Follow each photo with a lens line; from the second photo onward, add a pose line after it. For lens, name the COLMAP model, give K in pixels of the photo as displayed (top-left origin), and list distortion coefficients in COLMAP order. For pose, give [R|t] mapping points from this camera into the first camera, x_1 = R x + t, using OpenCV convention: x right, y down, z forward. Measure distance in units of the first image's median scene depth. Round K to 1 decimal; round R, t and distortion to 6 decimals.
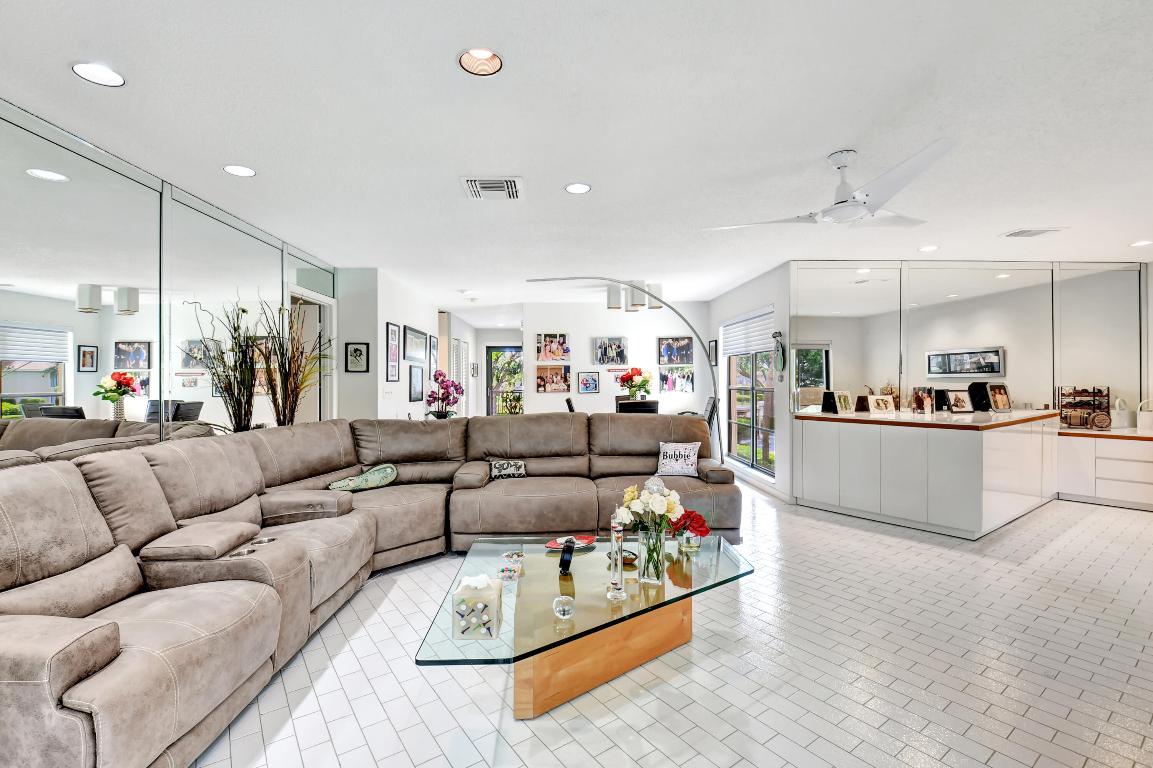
lens RADIAL K [[524.2, 0, 565.1], [0, 524.2, 379.2], [0, 0, 1]] dist [0.005811, -0.016215]
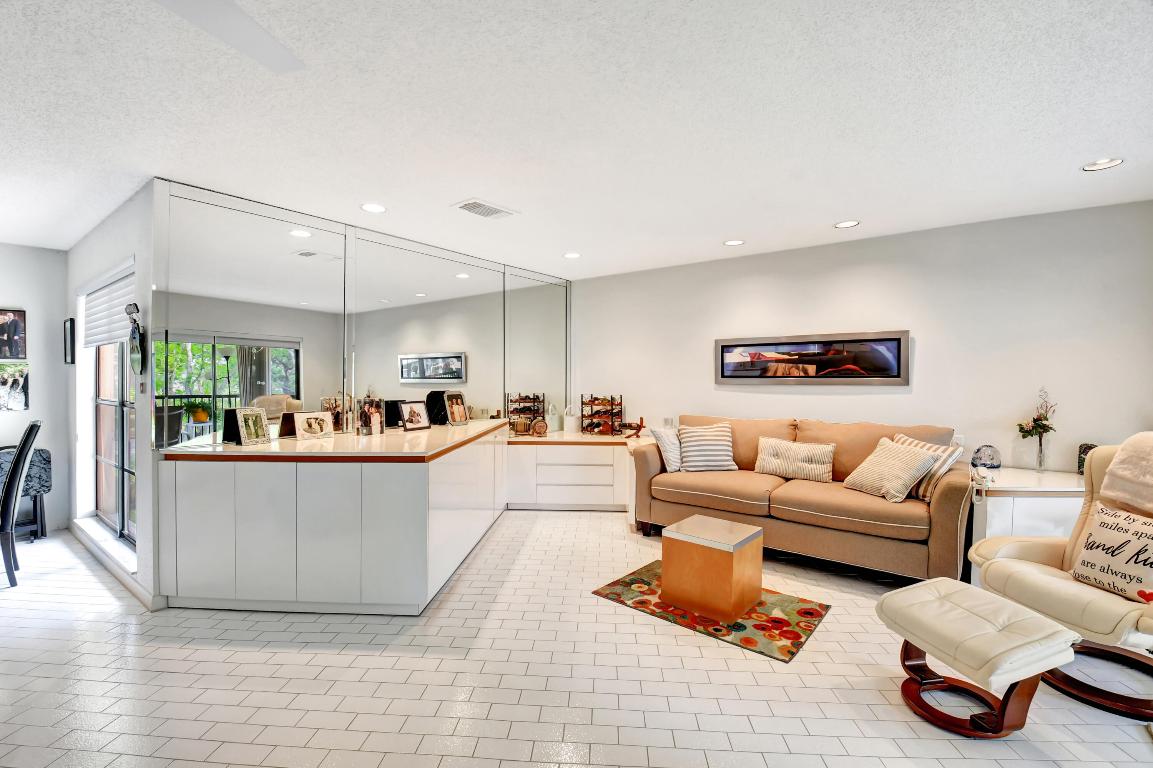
lens RADIAL K [[524.2, 0, 564.9], [0, 524.2, 378.3], [0, 0, 1]] dist [0.005811, -0.016215]
pose [[0.646642, 0.007204, 0.762759, 0.238104], [-0.002565, 0.999970, -0.007269, -0.007436], [-0.762789, 0.002744, 0.646641, 0.251199]]
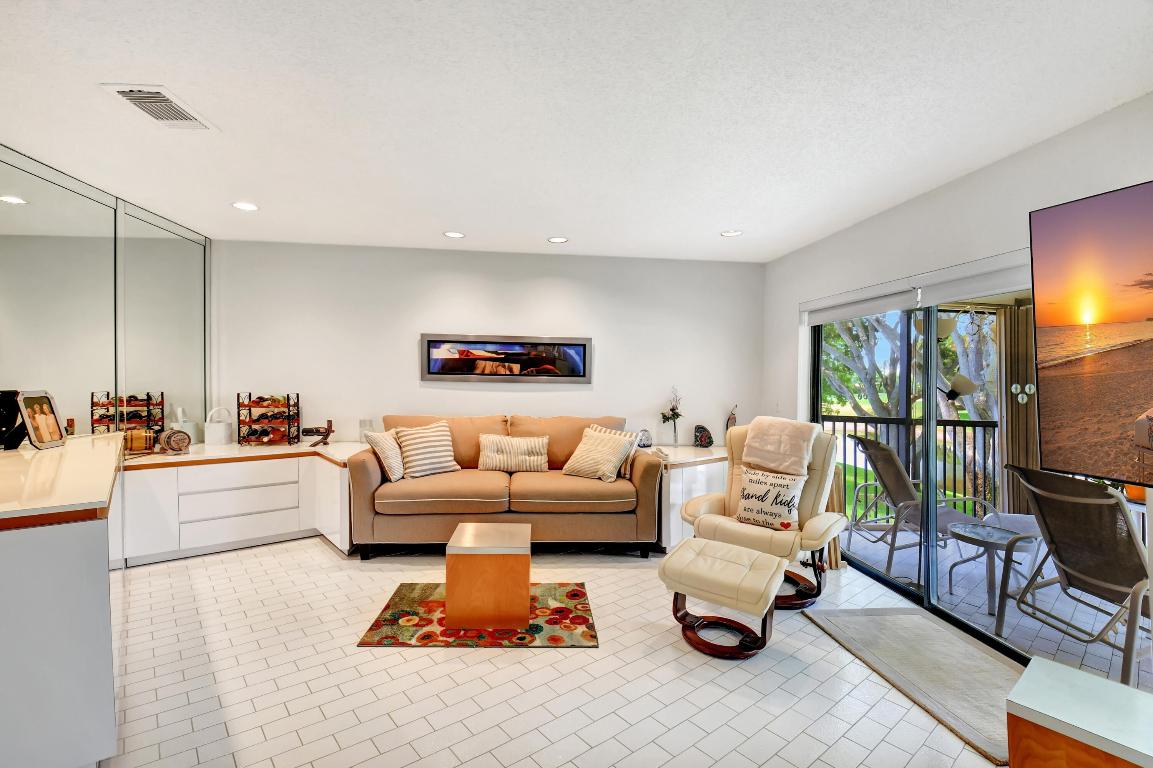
lens RADIAL K [[524.2, 0, 577.2], [0, 524.2, 383.5], [0, 0, 1]] dist [0.005811, -0.016215]
pose [[-0.072036, -0.008909, 0.997362, 0.232191], [-0.014016, 0.999870, 0.007920, -0.010671], [-0.997304, -0.013409, -0.072151, 0.422400]]
